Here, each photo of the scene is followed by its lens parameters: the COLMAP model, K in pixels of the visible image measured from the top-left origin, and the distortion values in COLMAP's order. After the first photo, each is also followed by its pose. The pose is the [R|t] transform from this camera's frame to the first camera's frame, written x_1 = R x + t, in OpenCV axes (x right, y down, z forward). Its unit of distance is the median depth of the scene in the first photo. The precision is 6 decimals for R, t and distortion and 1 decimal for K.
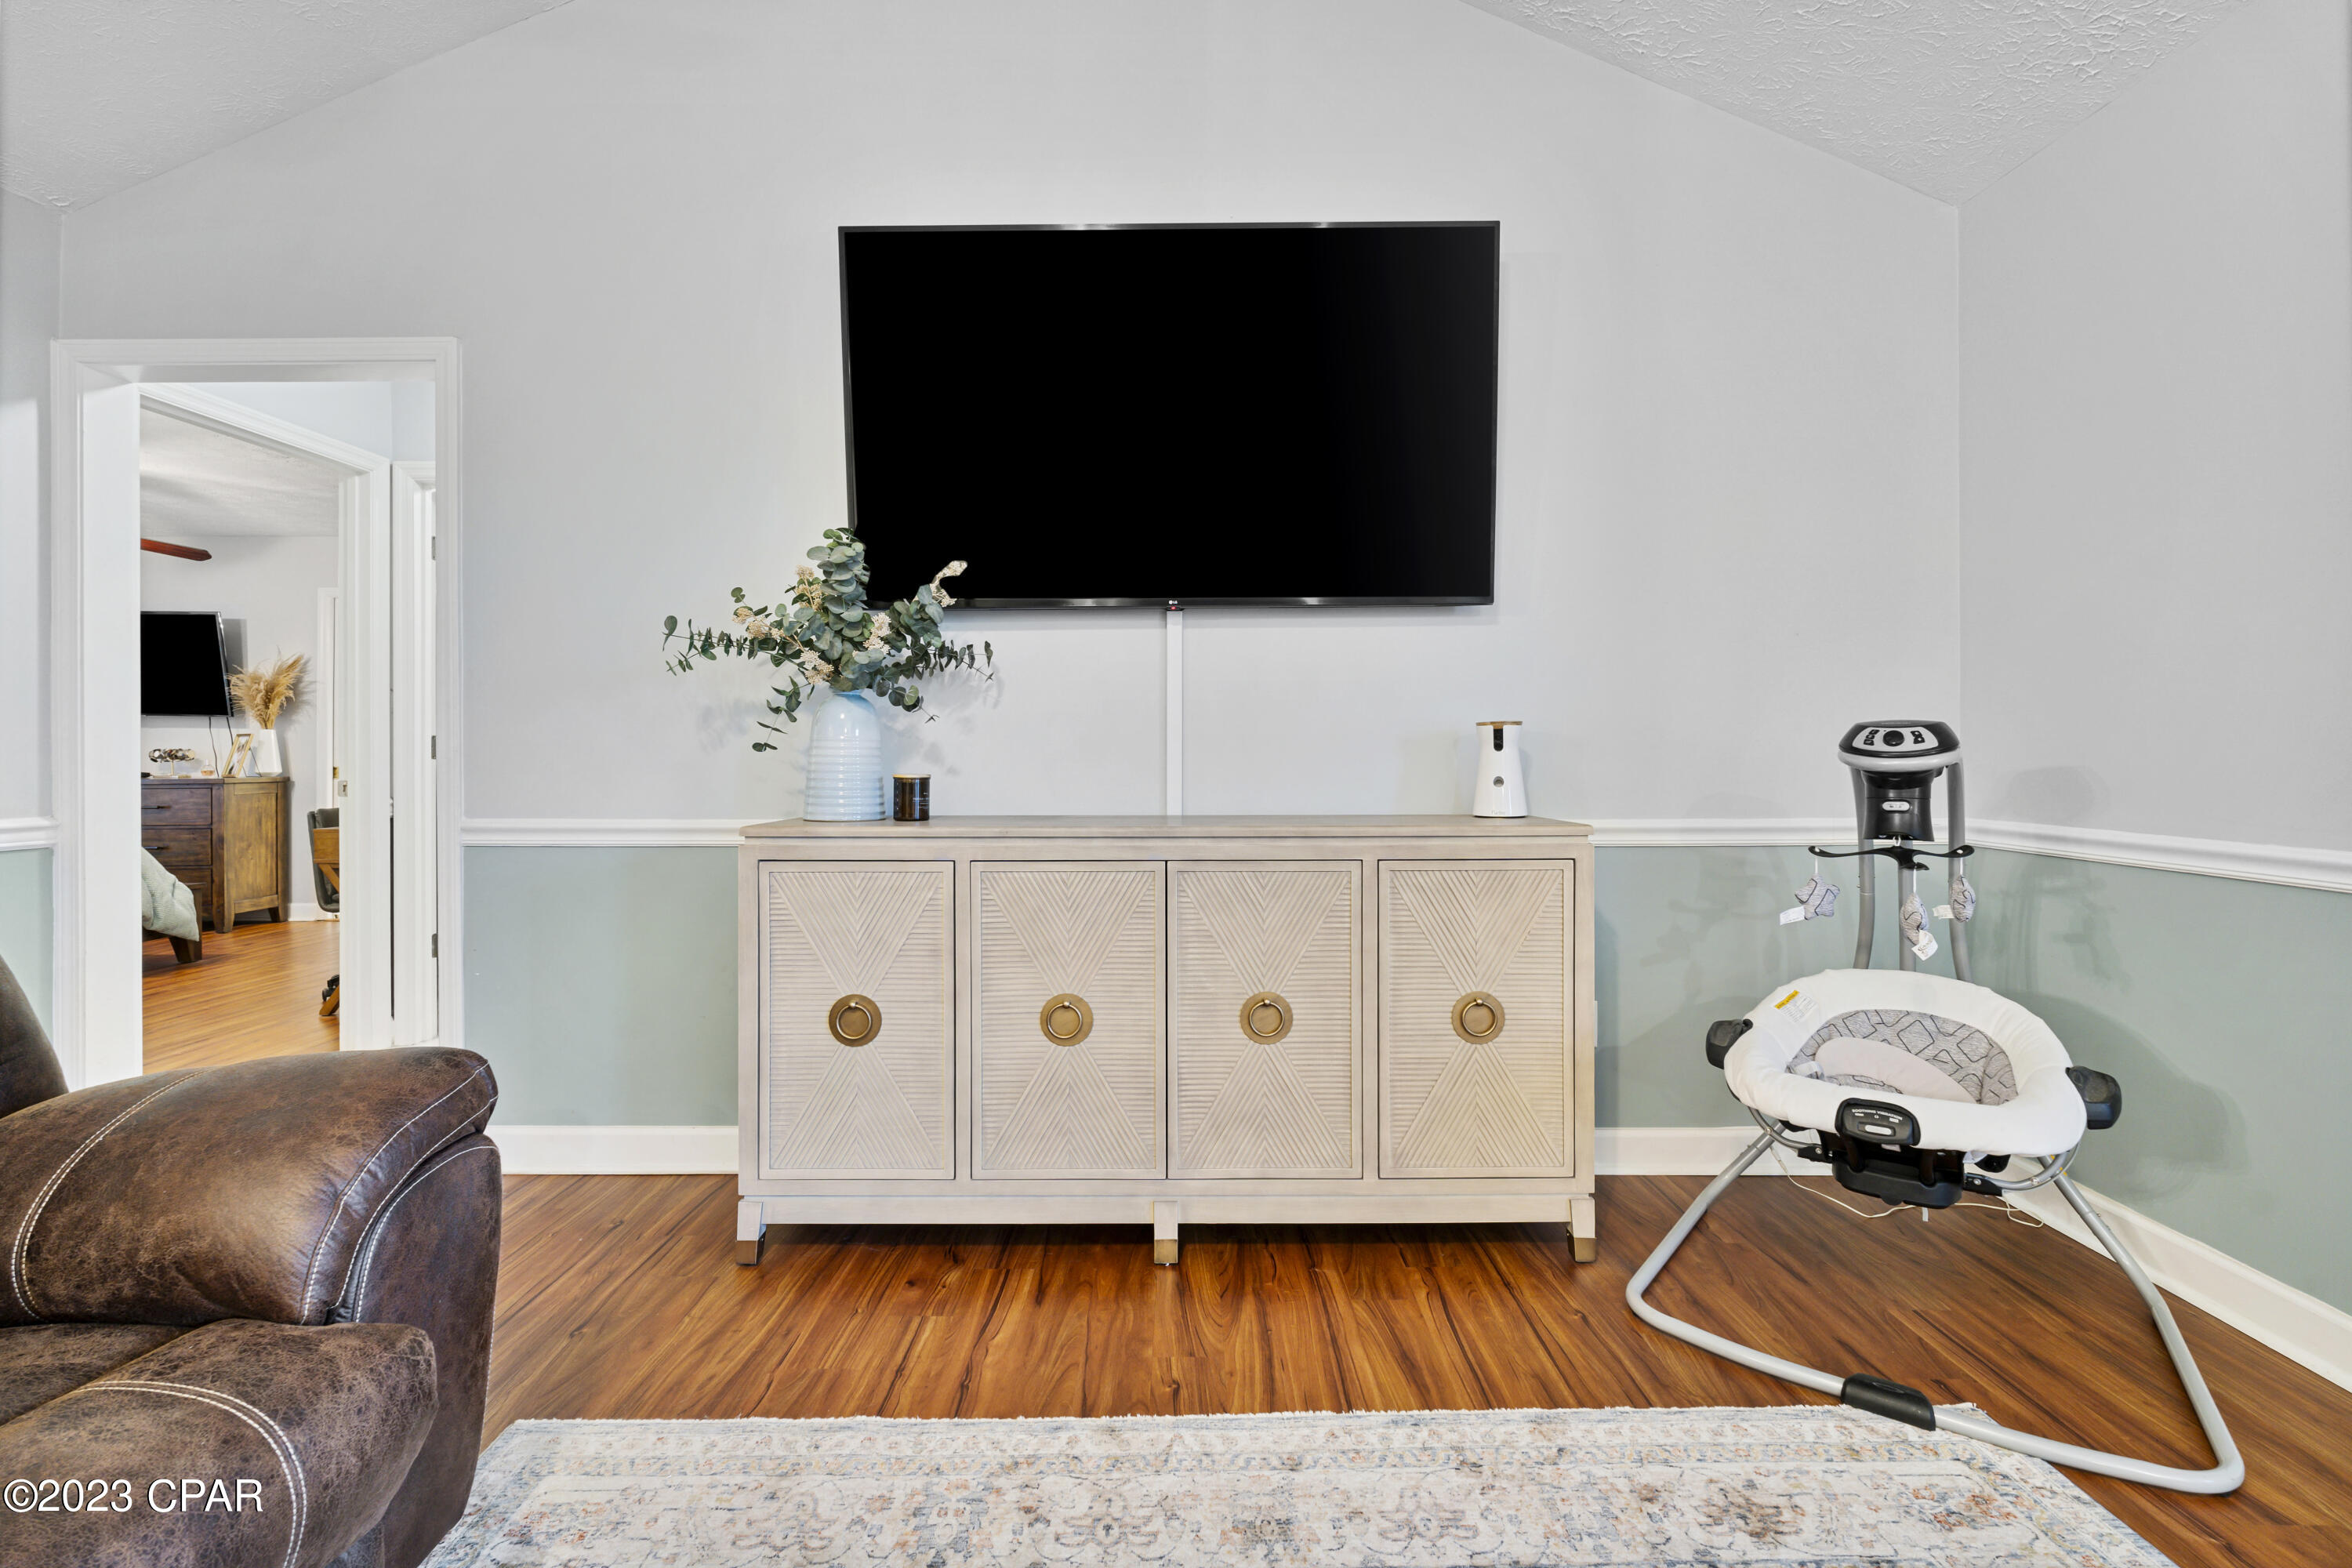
lens RADIAL K [[1053.5, 0, 1181.6], [0, 1053.5, 764.5], [0, 0, 1]] dist [-0.000403, -0.000301]
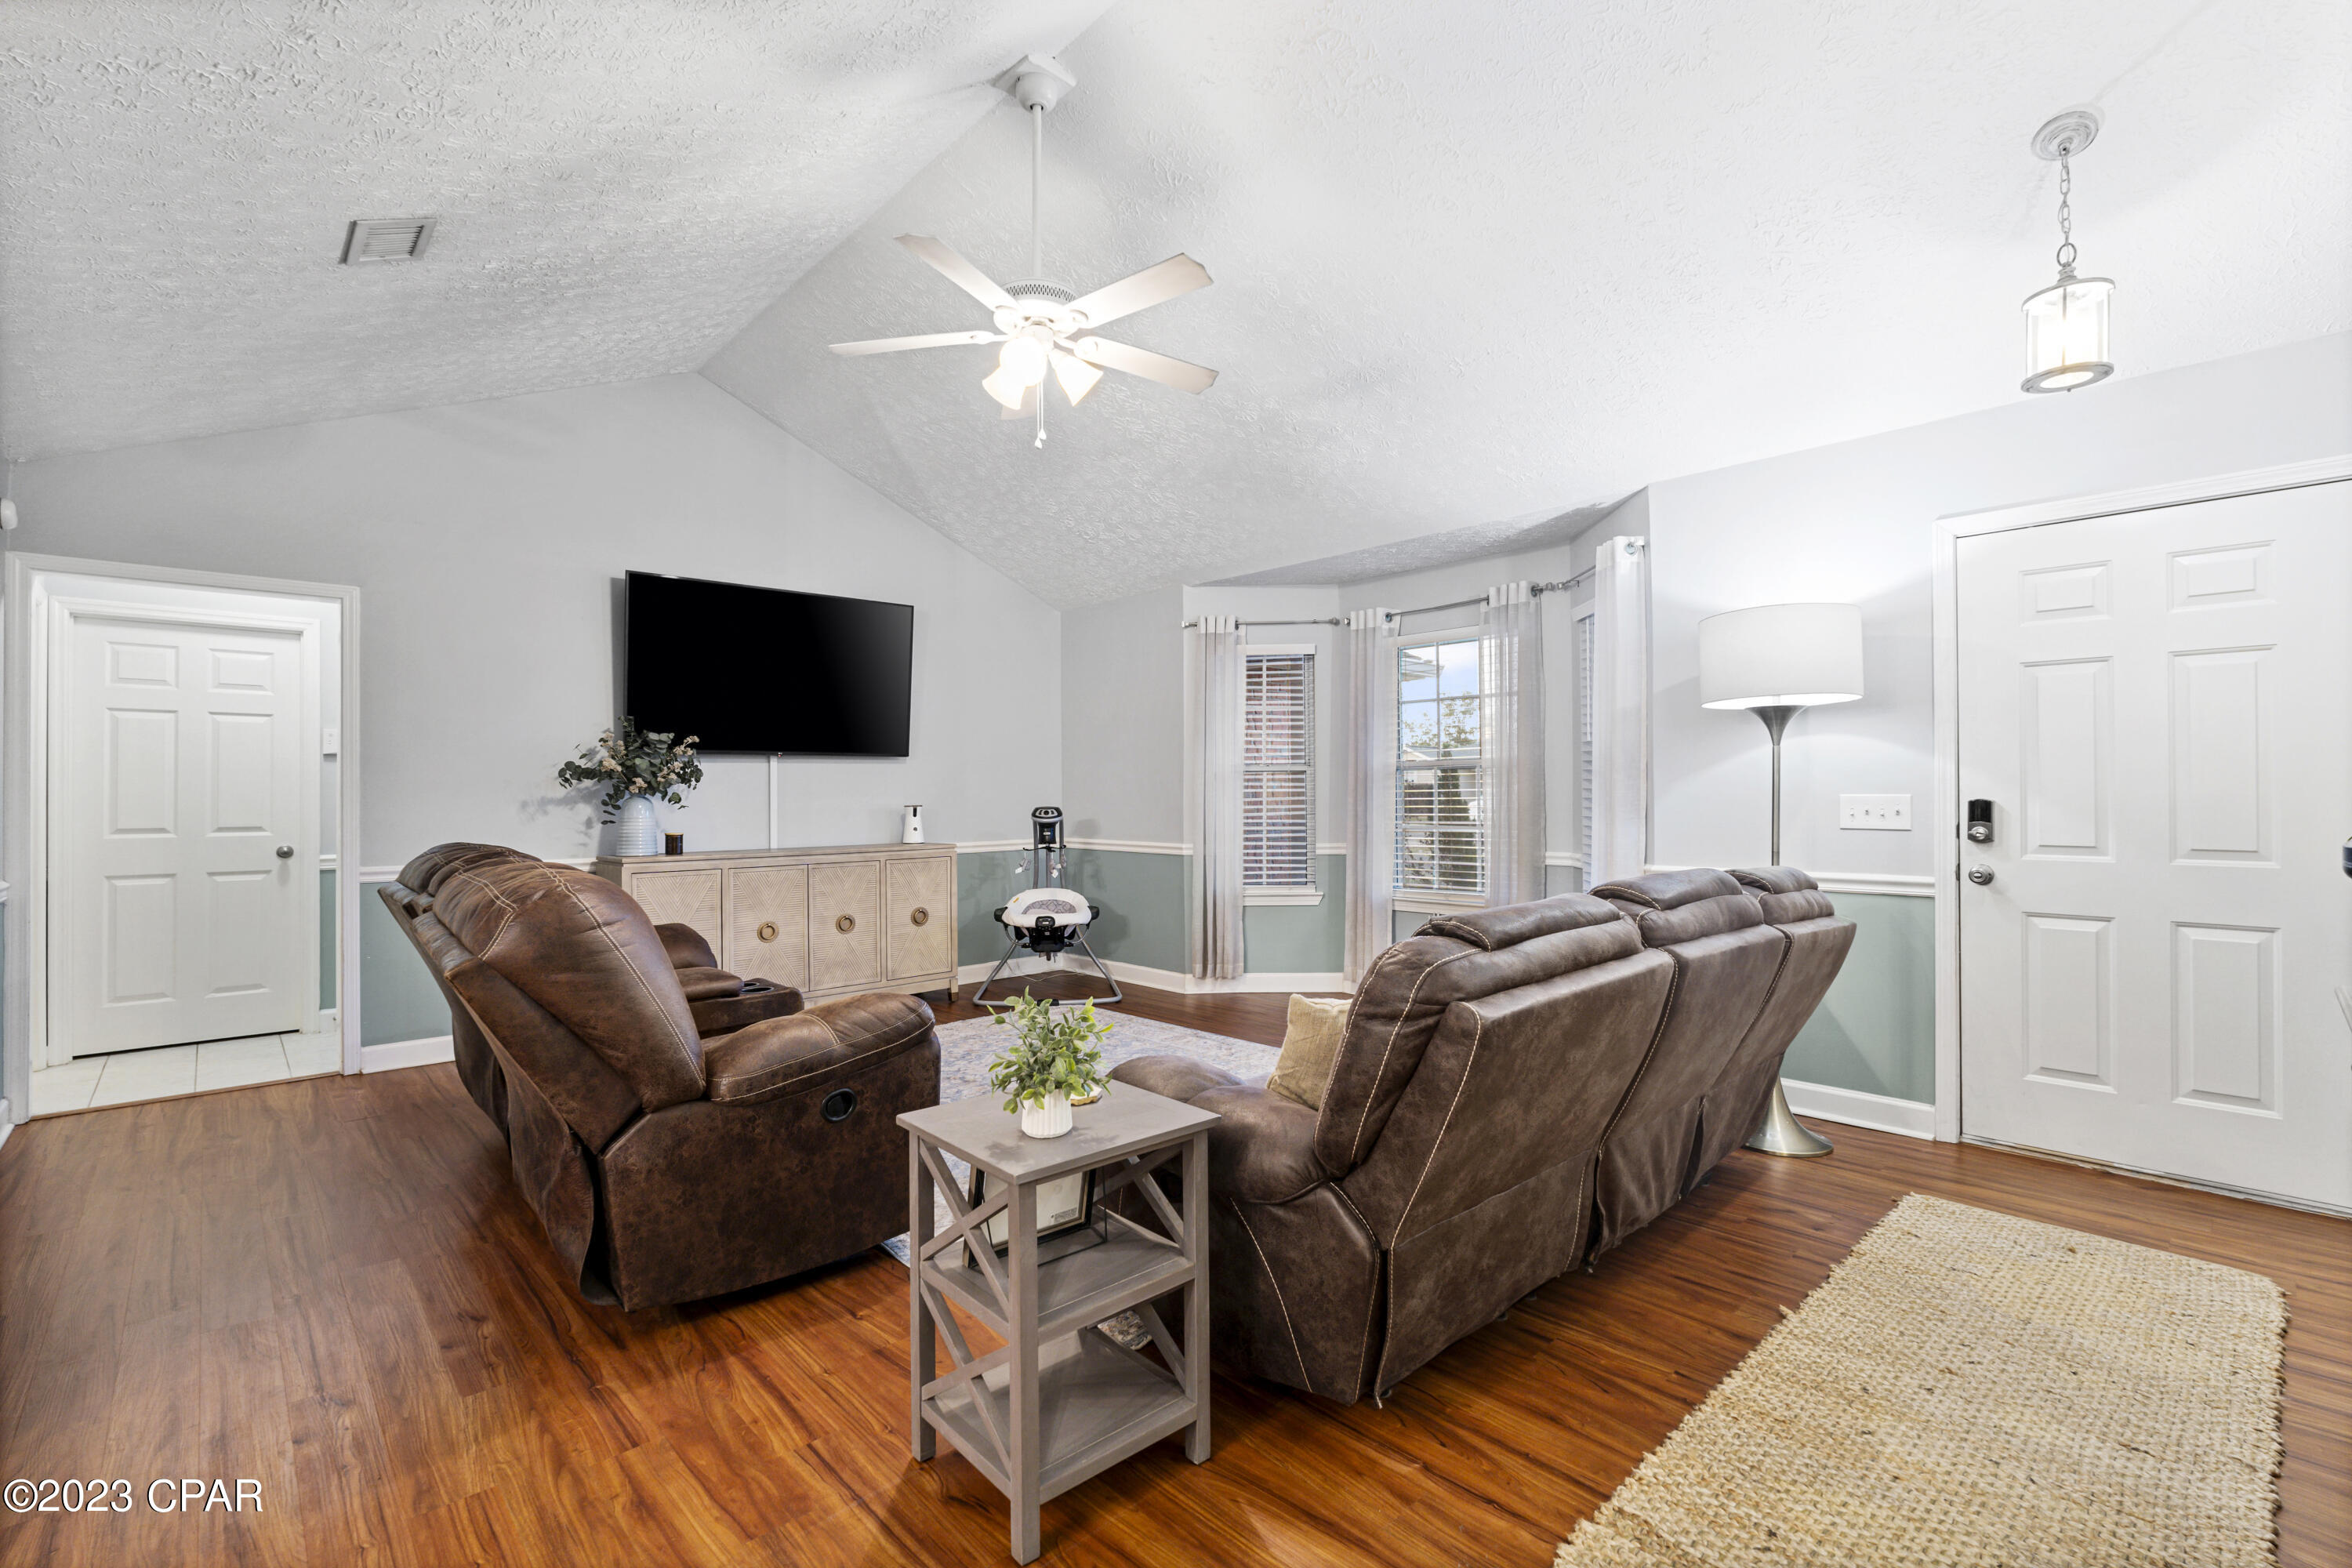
lens RADIAL K [[1053.5, 0, 1181.6], [0, 1053.5, 764.5], [0, 0, 1]] dist [-0.000403, -0.000301]
pose [[0.731670, 0.013052, 0.681535, -1.080315], [0.012914, 0.999372, -0.033003, -0.053117], [-0.681537, 0.032948, 0.731041, -1.457632]]
